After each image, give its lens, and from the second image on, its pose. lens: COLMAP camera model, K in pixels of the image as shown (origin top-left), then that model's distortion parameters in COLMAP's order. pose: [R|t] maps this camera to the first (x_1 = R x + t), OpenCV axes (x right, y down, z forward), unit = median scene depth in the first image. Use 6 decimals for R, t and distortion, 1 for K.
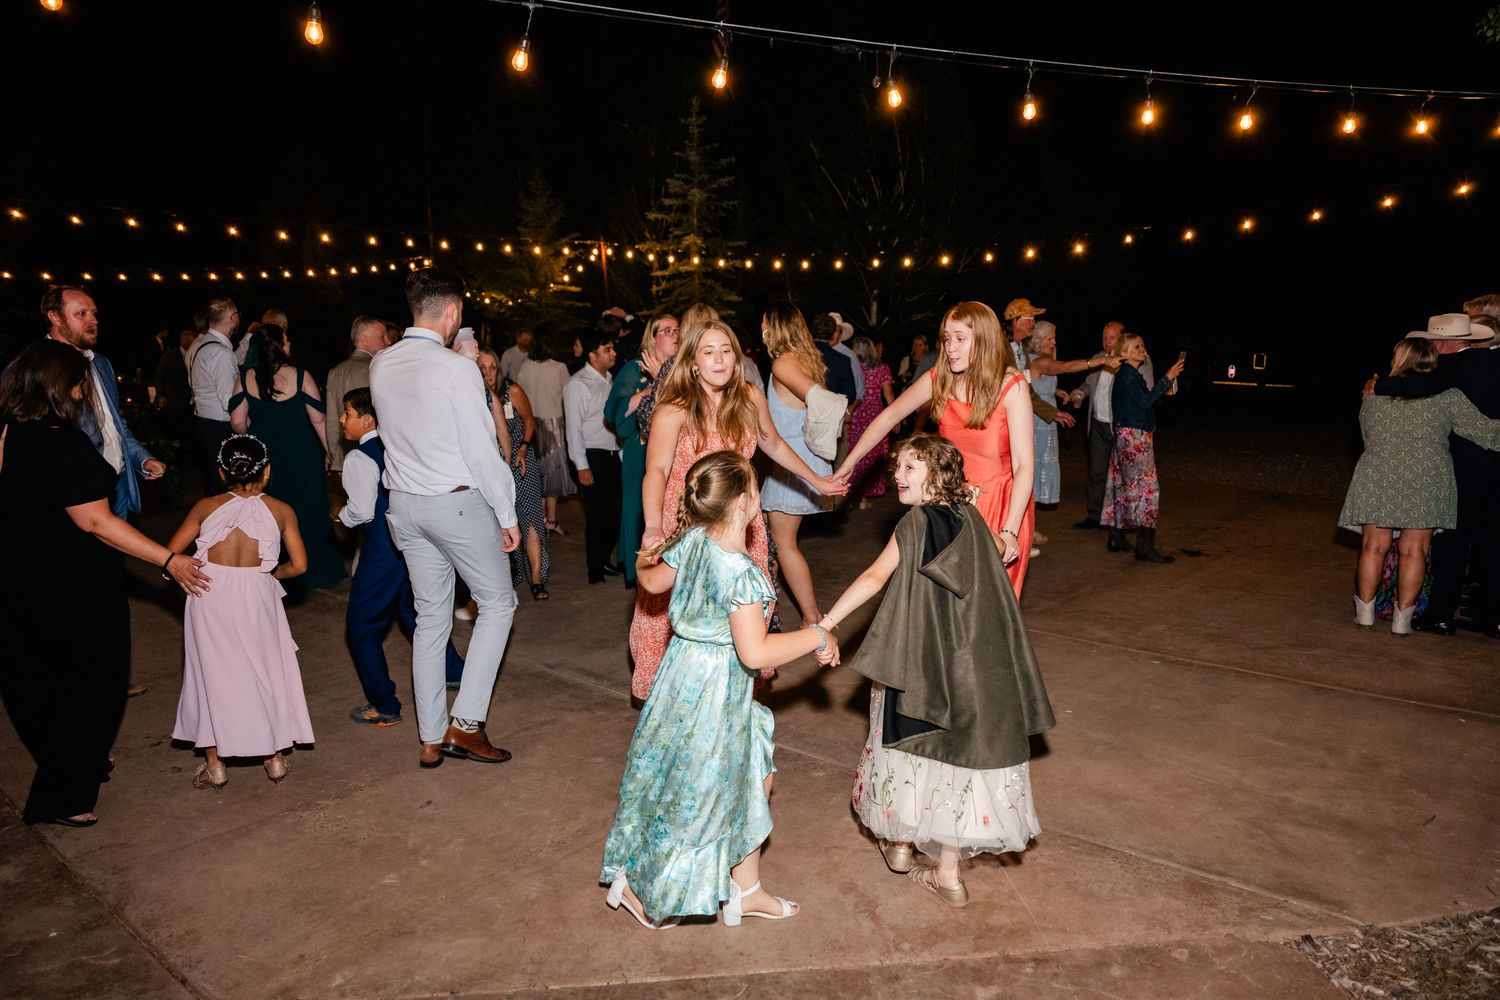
lens RADIAL K [[1037.4, 0, 744.0], [0, 1037.4, 494.2], [0, 0, 1]] dist [0.007057, -0.006464]
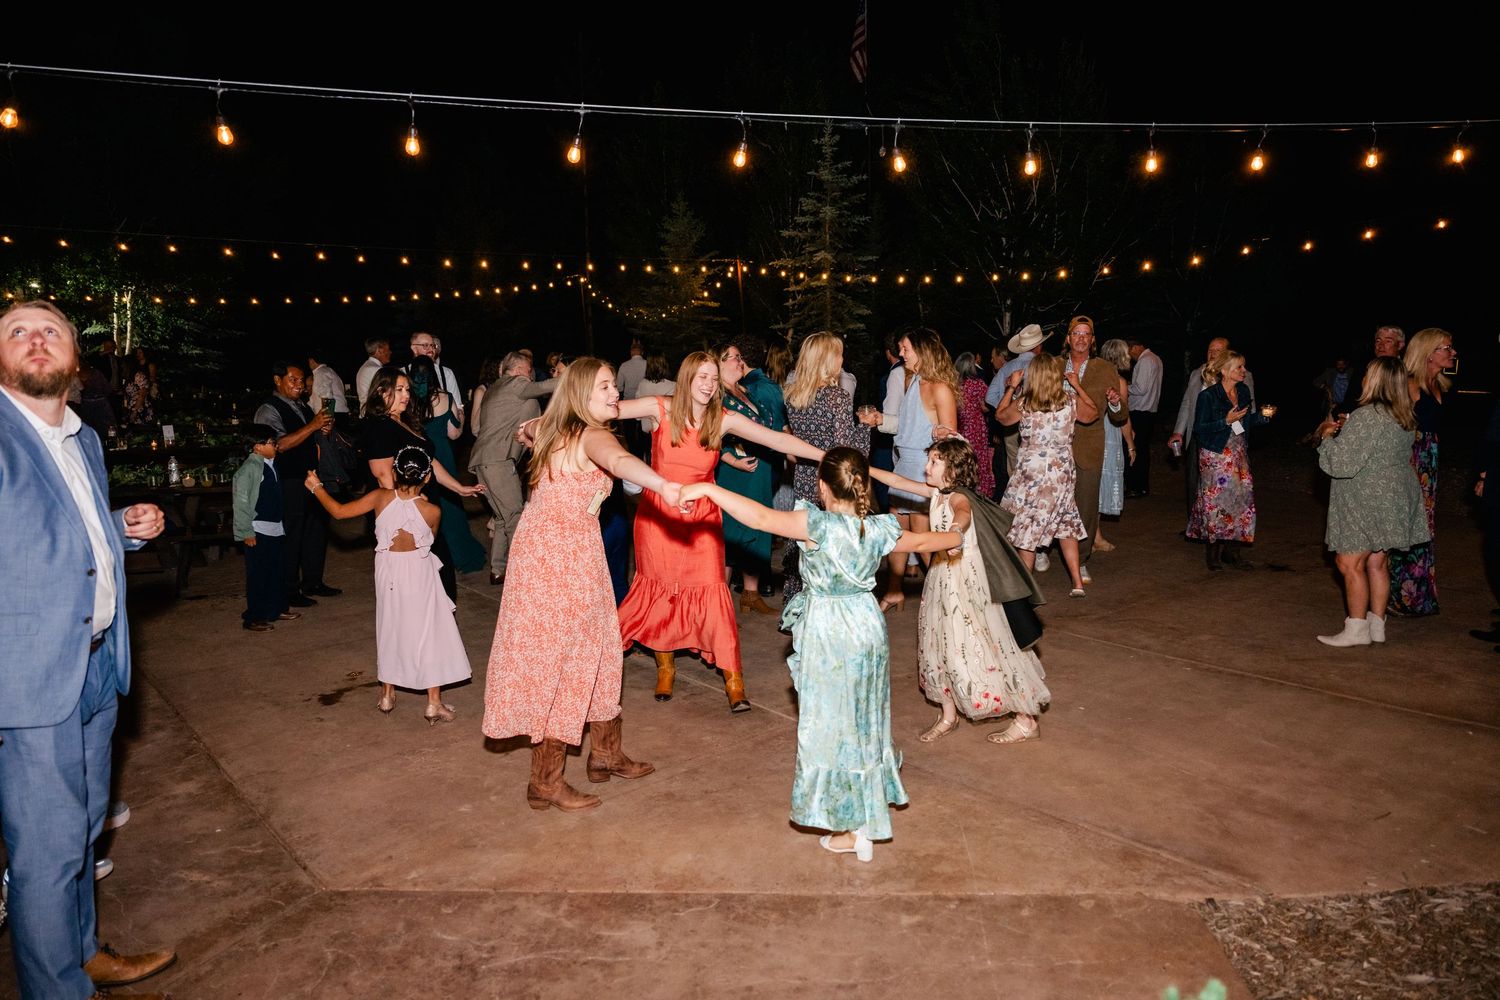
lens RADIAL K [[1037.4, 0, 741.7], [0, 1037.4, 497.9], [0, 0, 1]] dist [0.007057, -0.006464]
pose [[0.987635, 0.012880, -0.156244, 0.137014], [-0.013096, 0.999914, -0.000353, -0.007466], [0.156226, 0.002395, 0.987718, -0.145033]]
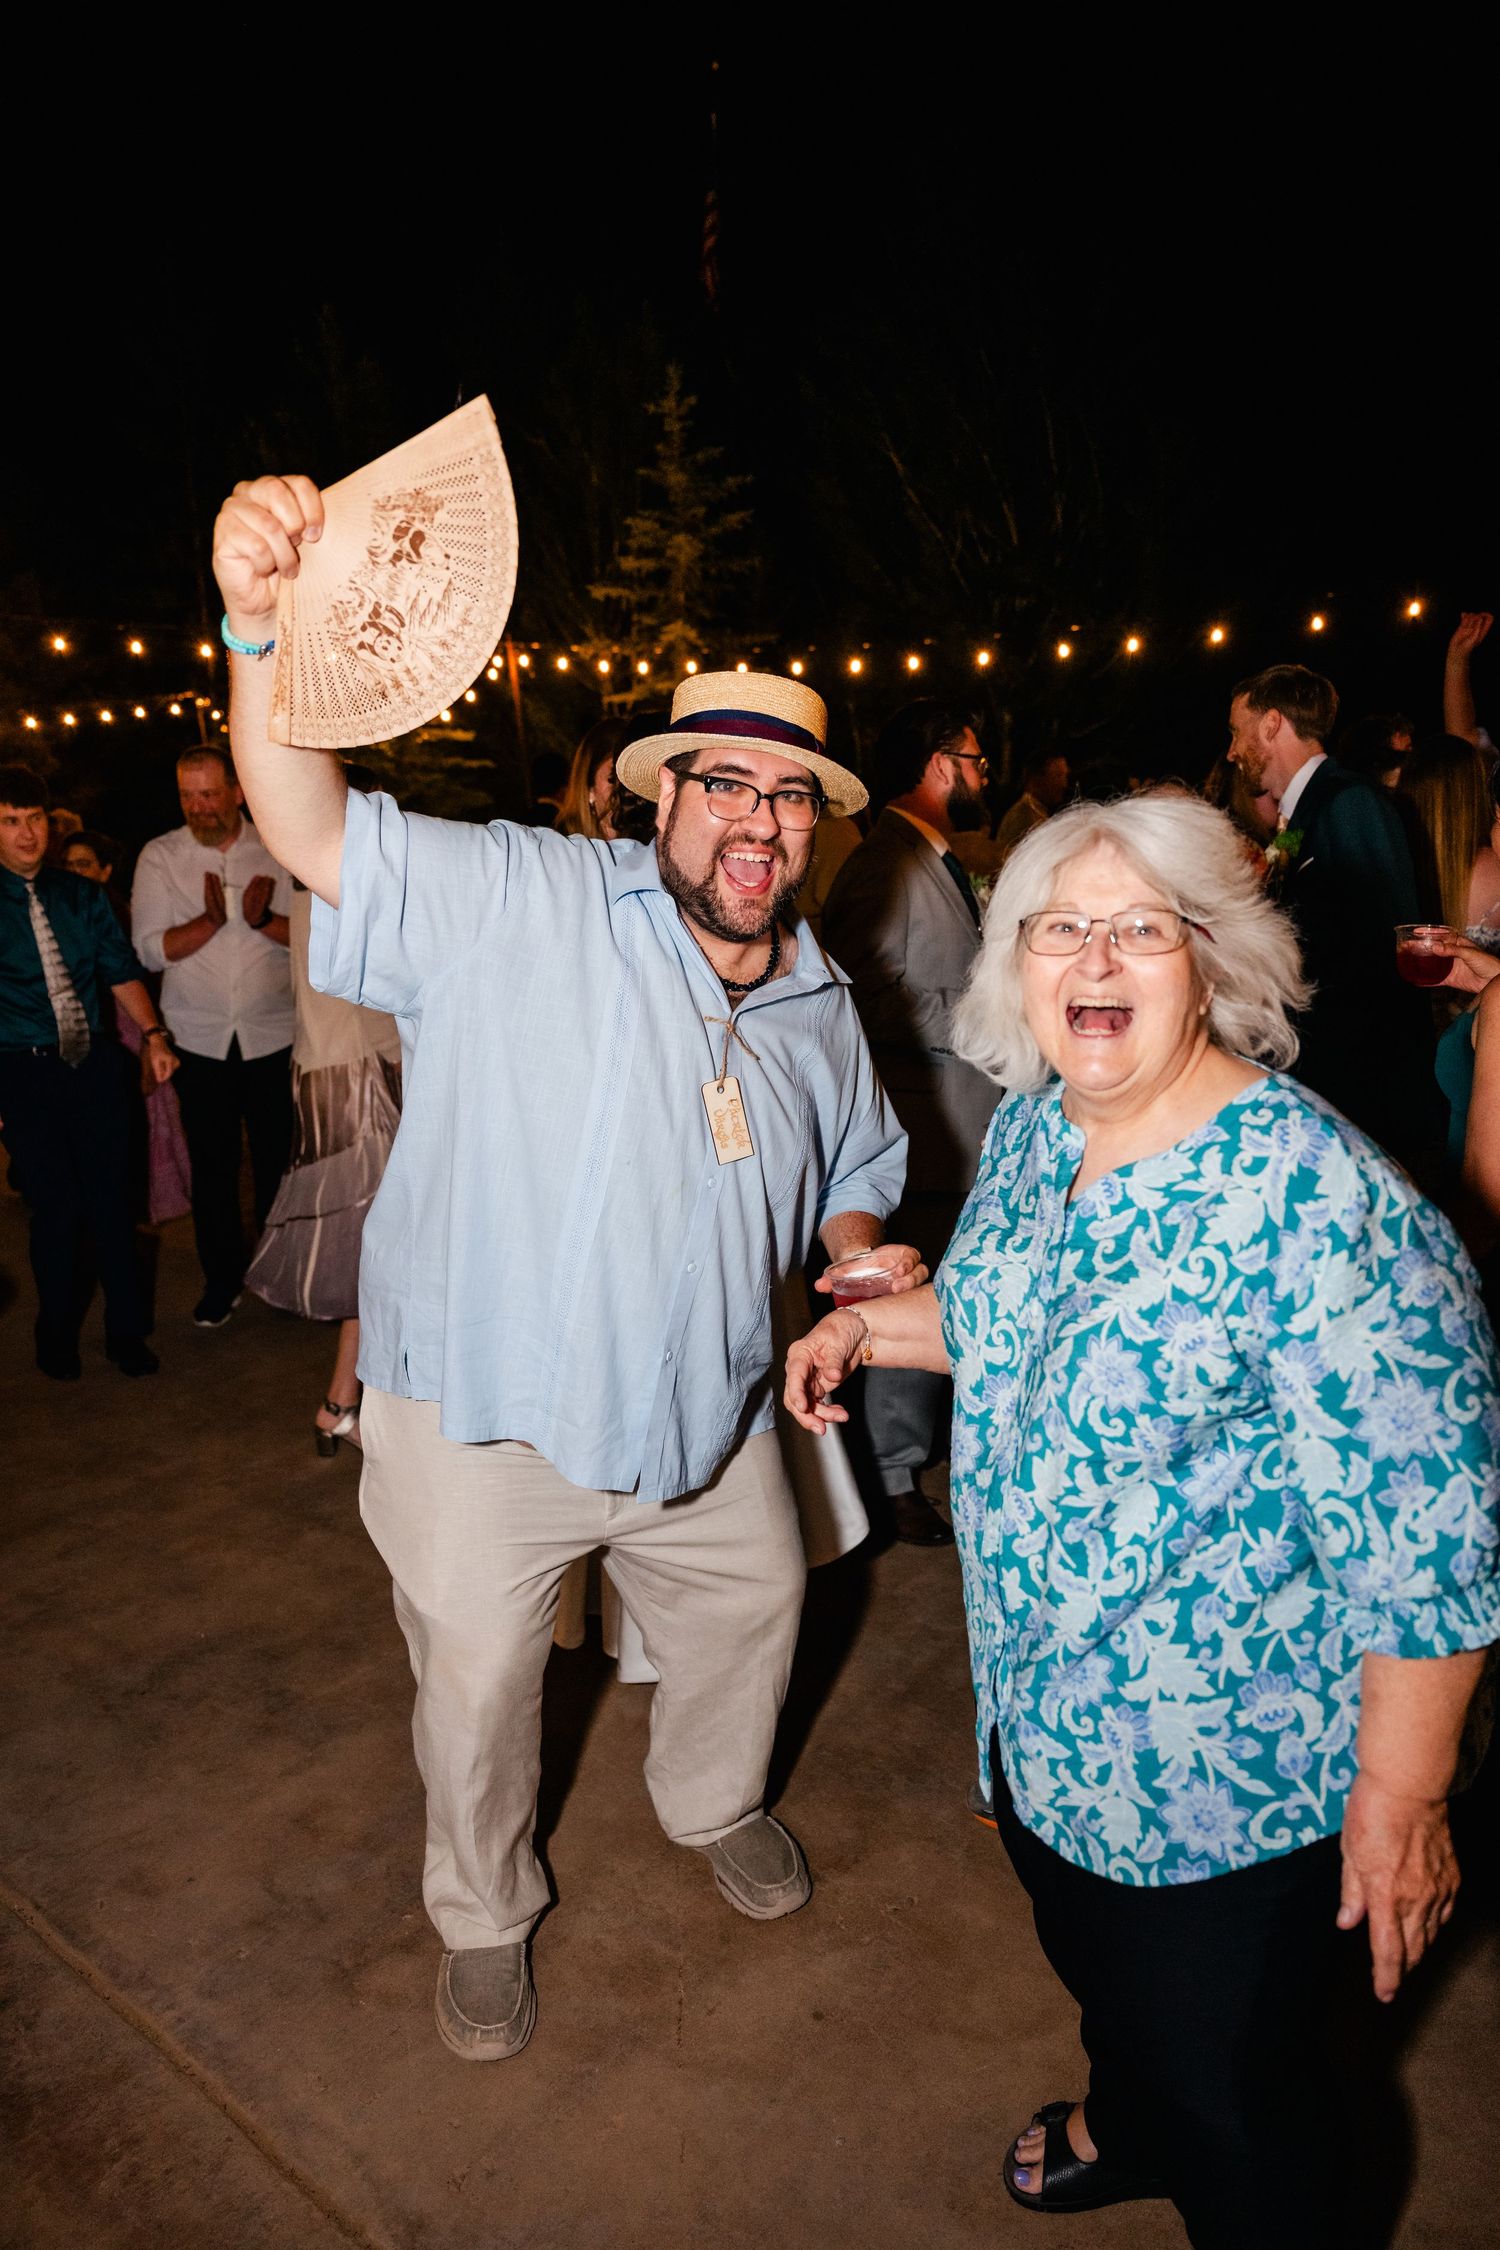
lens RADIAL K [[1556.1, 0, 733.1], [0, 1556.1, 1130.2], [0, 0, 1]] dist [0.007057, -0.006464]
pose [[0.999411, -0.034323, -0.000096, -0.119889], [0.034293, 0.998405, 0.044843, -0.096300], [-0.001443, -0.044820, 0.998994, 0.741858]]
